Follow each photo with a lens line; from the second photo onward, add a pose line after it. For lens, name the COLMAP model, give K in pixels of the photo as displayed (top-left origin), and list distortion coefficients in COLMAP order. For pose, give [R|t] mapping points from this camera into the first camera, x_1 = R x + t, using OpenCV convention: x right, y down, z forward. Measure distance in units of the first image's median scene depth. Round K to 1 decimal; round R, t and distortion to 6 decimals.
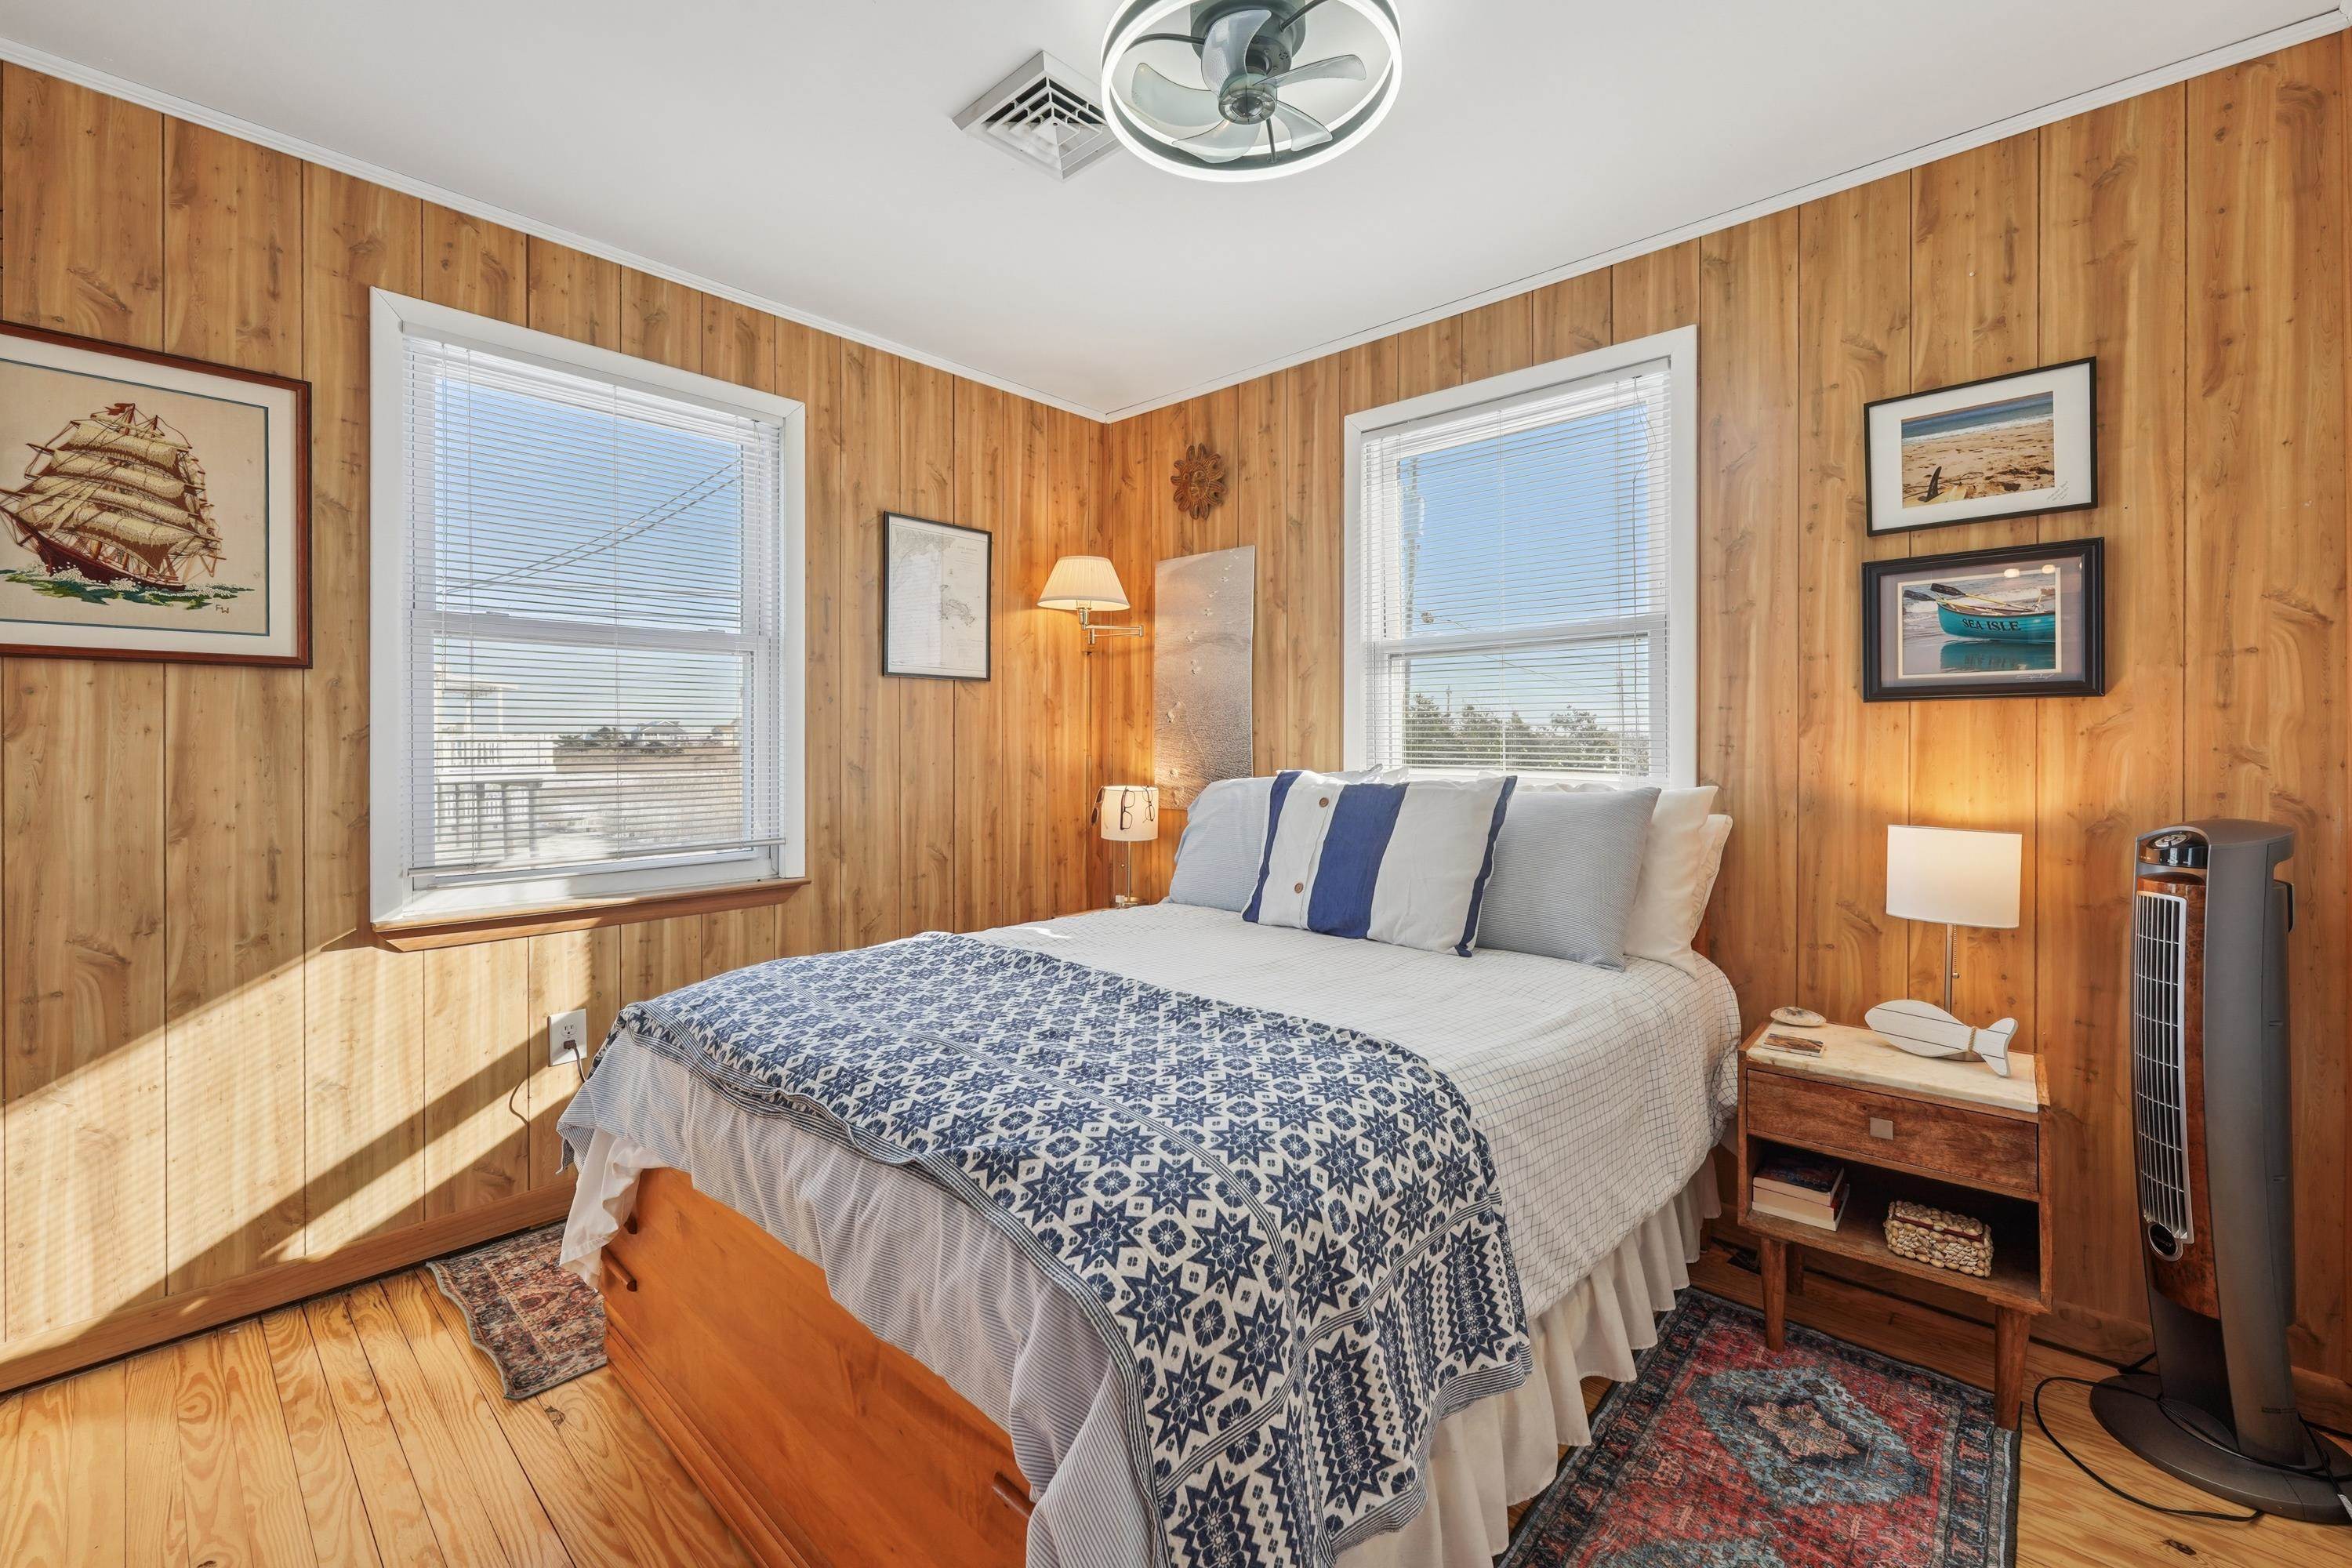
lens RADIAL K [[966.5, 0, 1186.4], [0, 966.5, 749.5], [0, 0, 1]] dist [-0.003761, 0.000323]
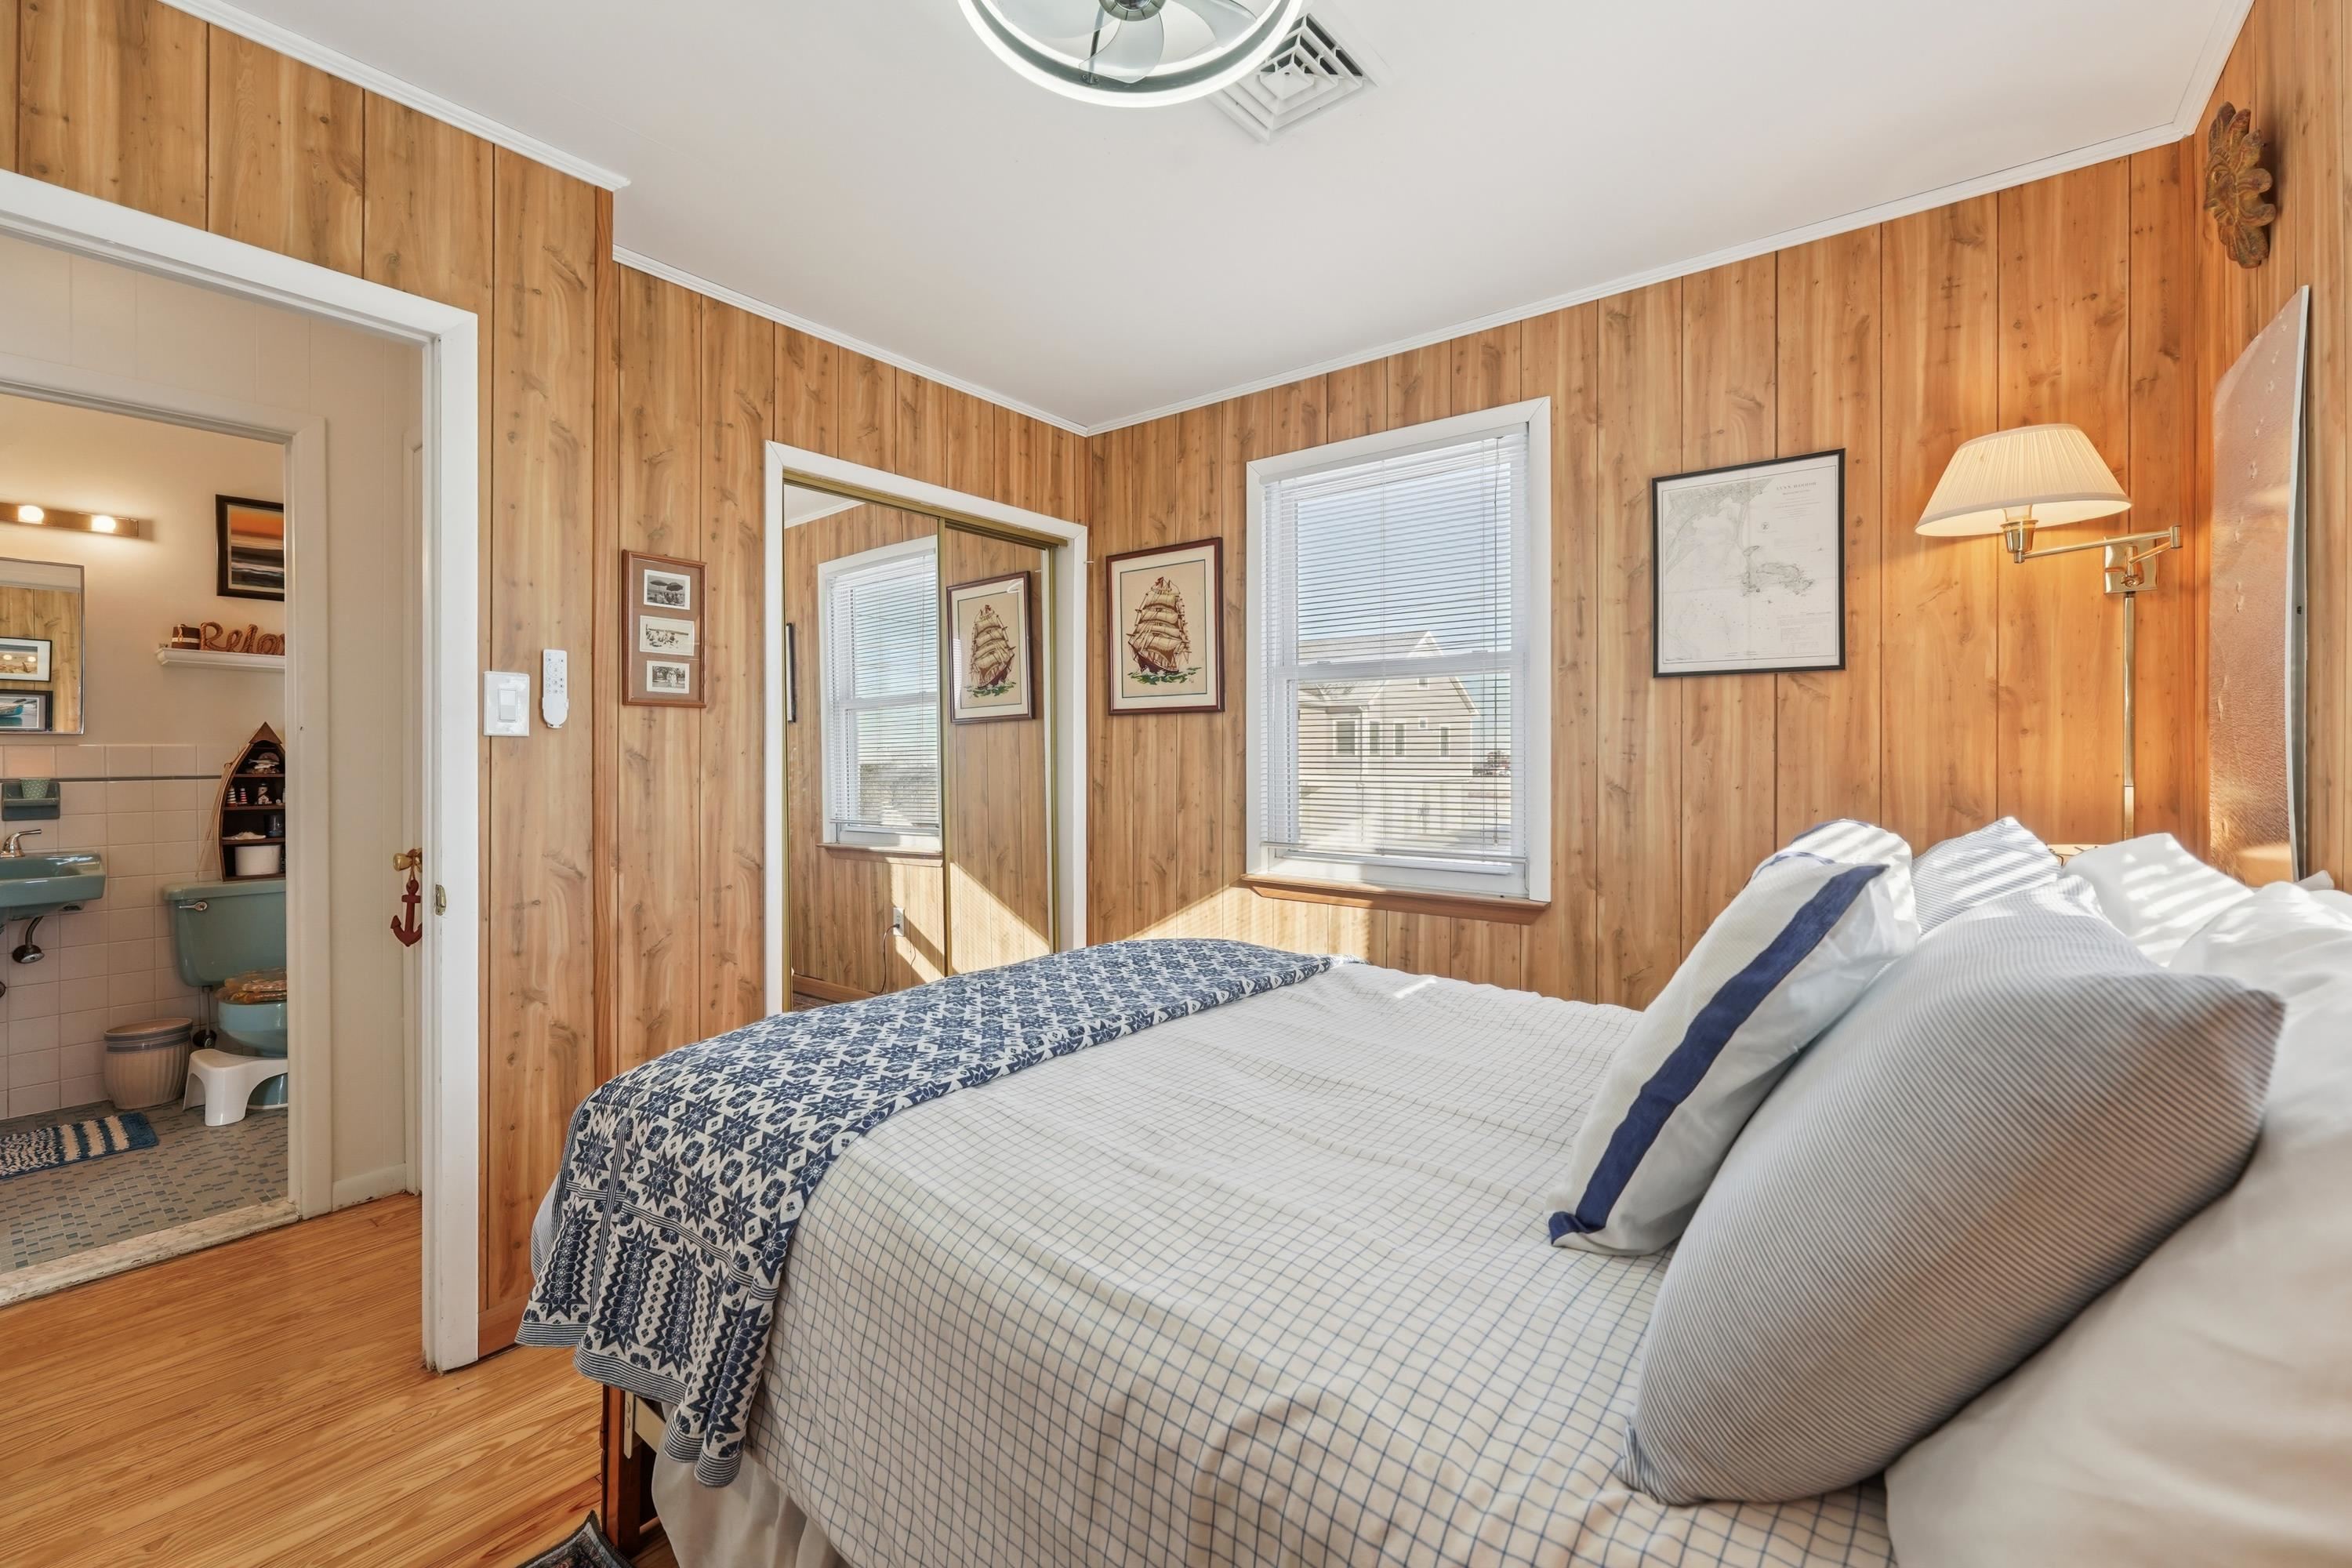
lens RADIAL K [[966.5, 0, 1166.6], [0, 966.5, 751.2], [0, 0, 1]] dist [-0.003761, 0.000323]
pose [[0.068587, 0.006193, -0.997626, 0.522418], [-0.003427, 0.999976, 0.005972, -0.019069], [0.997639, 0.003009, 0.068607, 0.575376]]
